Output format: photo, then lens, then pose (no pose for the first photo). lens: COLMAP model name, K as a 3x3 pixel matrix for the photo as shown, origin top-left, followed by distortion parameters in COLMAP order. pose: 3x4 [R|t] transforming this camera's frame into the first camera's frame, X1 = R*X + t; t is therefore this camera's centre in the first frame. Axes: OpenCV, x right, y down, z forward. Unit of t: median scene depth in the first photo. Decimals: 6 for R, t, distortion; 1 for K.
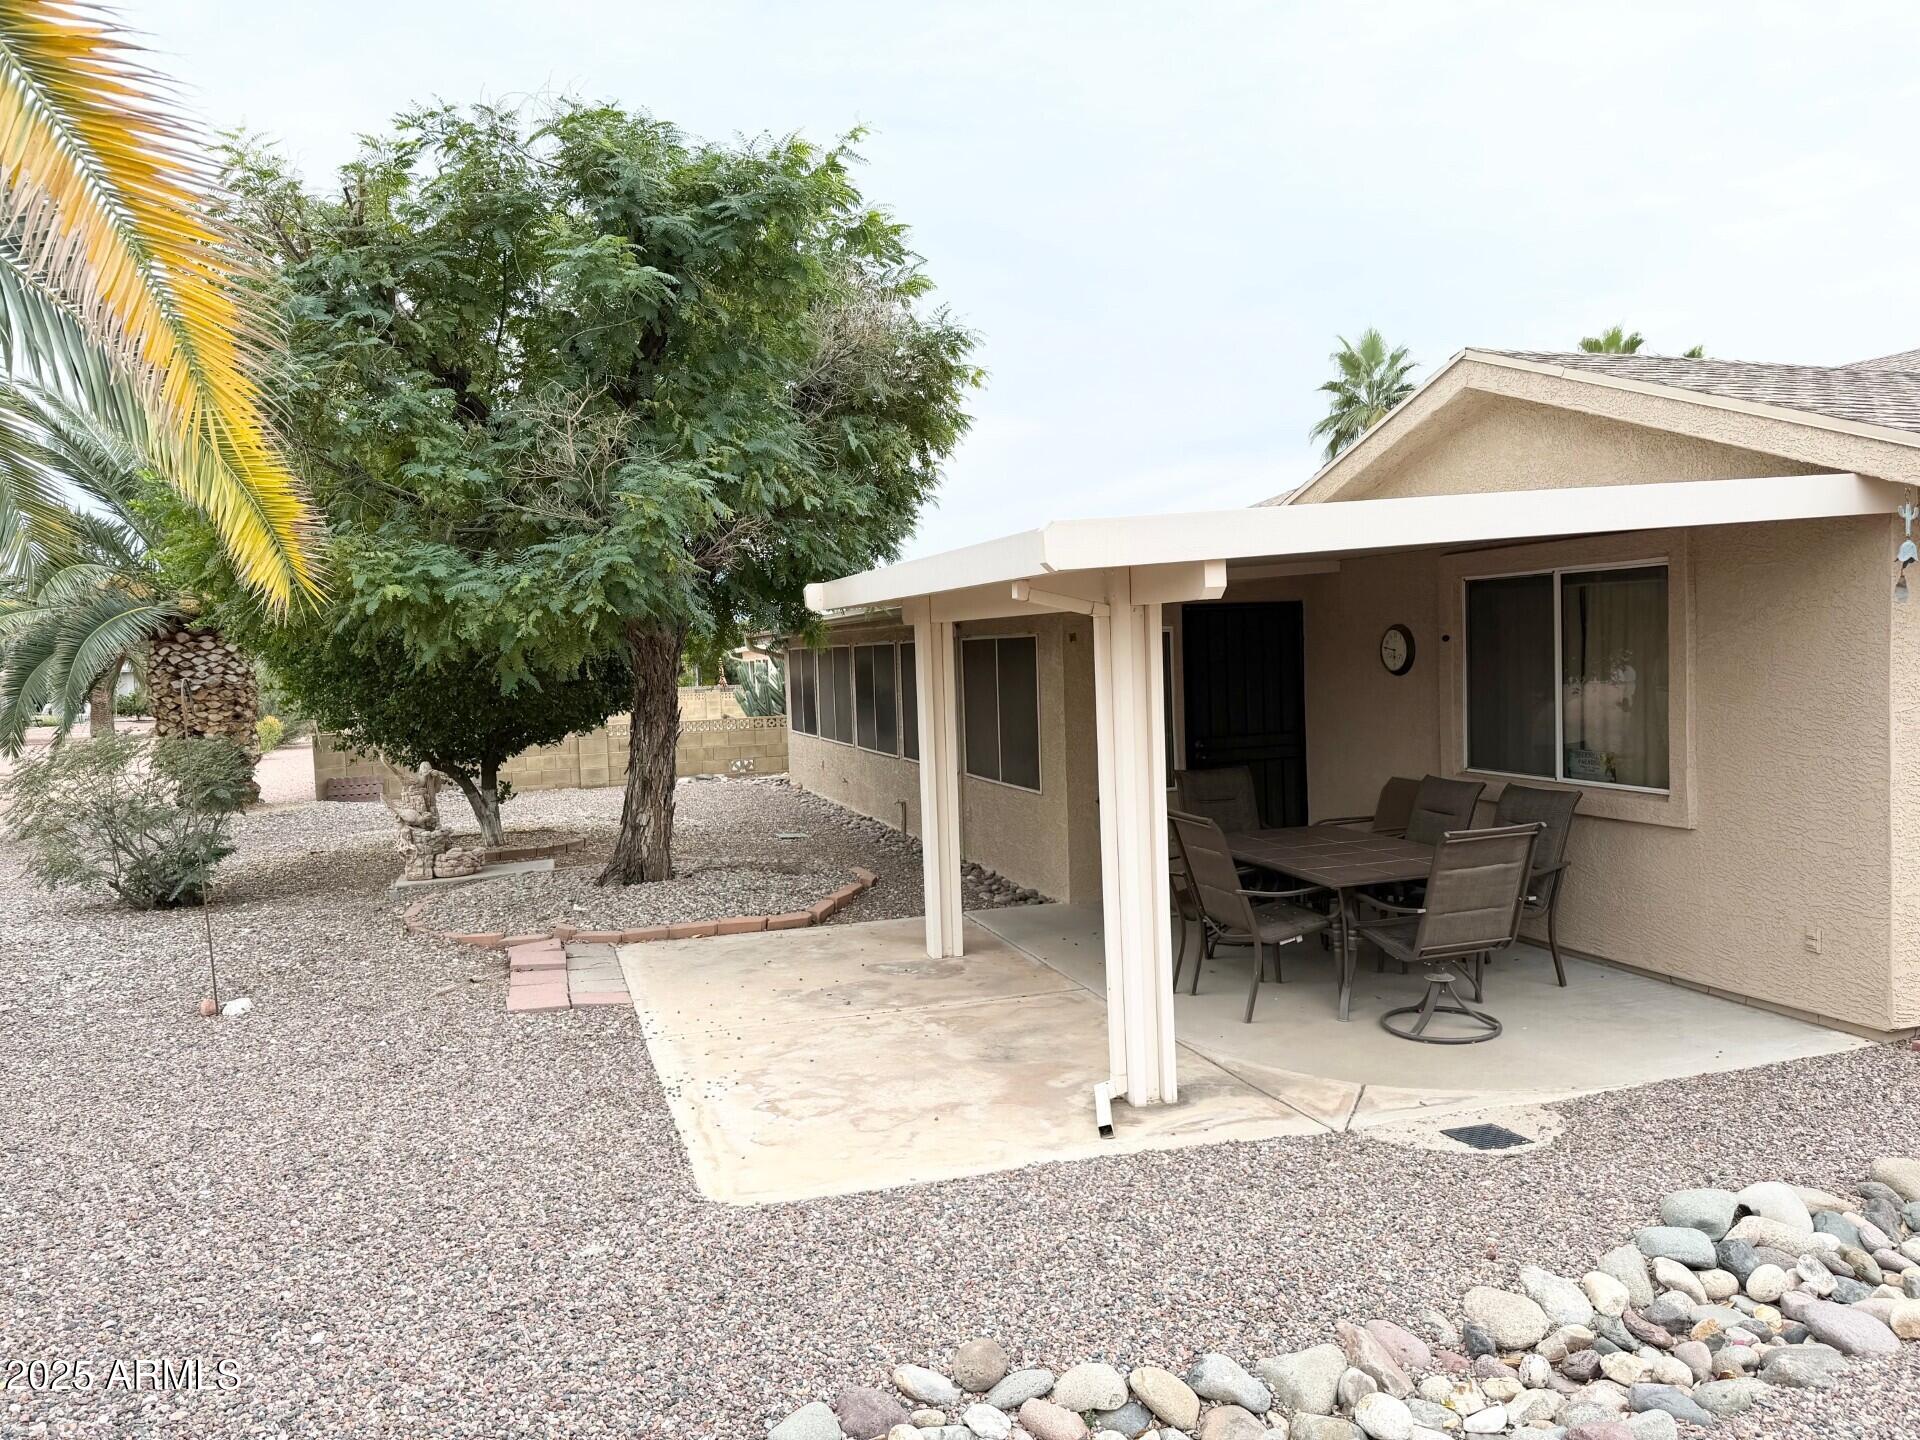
lens RADIAL K [[1356.7, 0, 960.7], [0, 1356.7, 719.7], [0, 0, 1]] dist [0.054372, -0.068094]
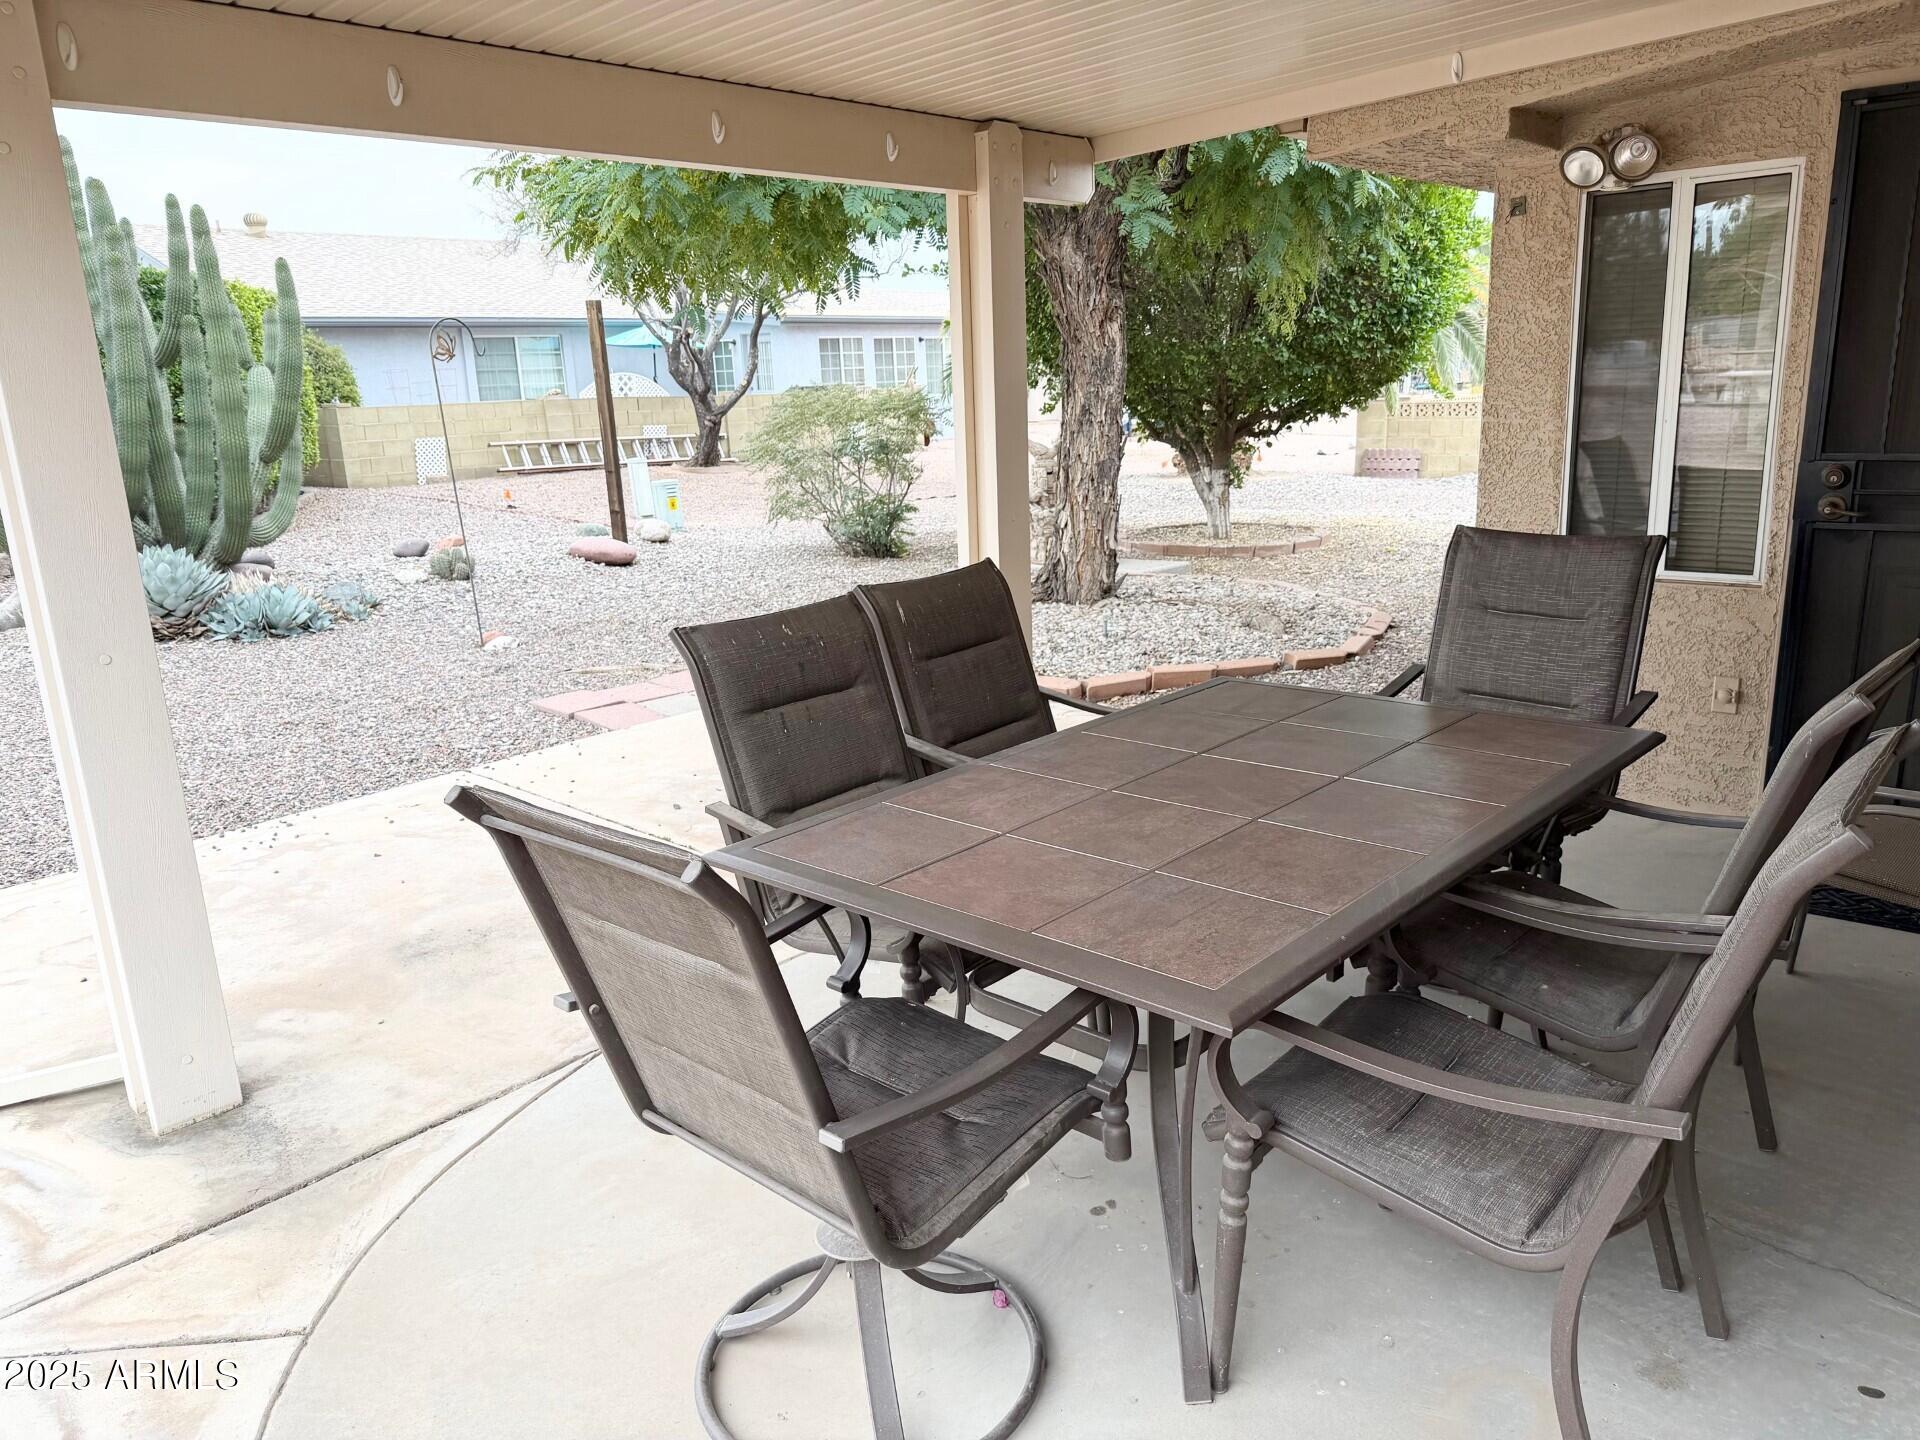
lens RADIAL K [[1356.7, 0, 961.4], [0, 1356.7, 717.8], [0, 0, 1]] dist [0.054372, -0.068094]
pose [[0.484121, 0.234827, -0.842902, 0.641412], [-0.029510, 0.967149, 0.252492, -0.015794], [0.874503, -0.097362, 0.475147, 0.928187]]
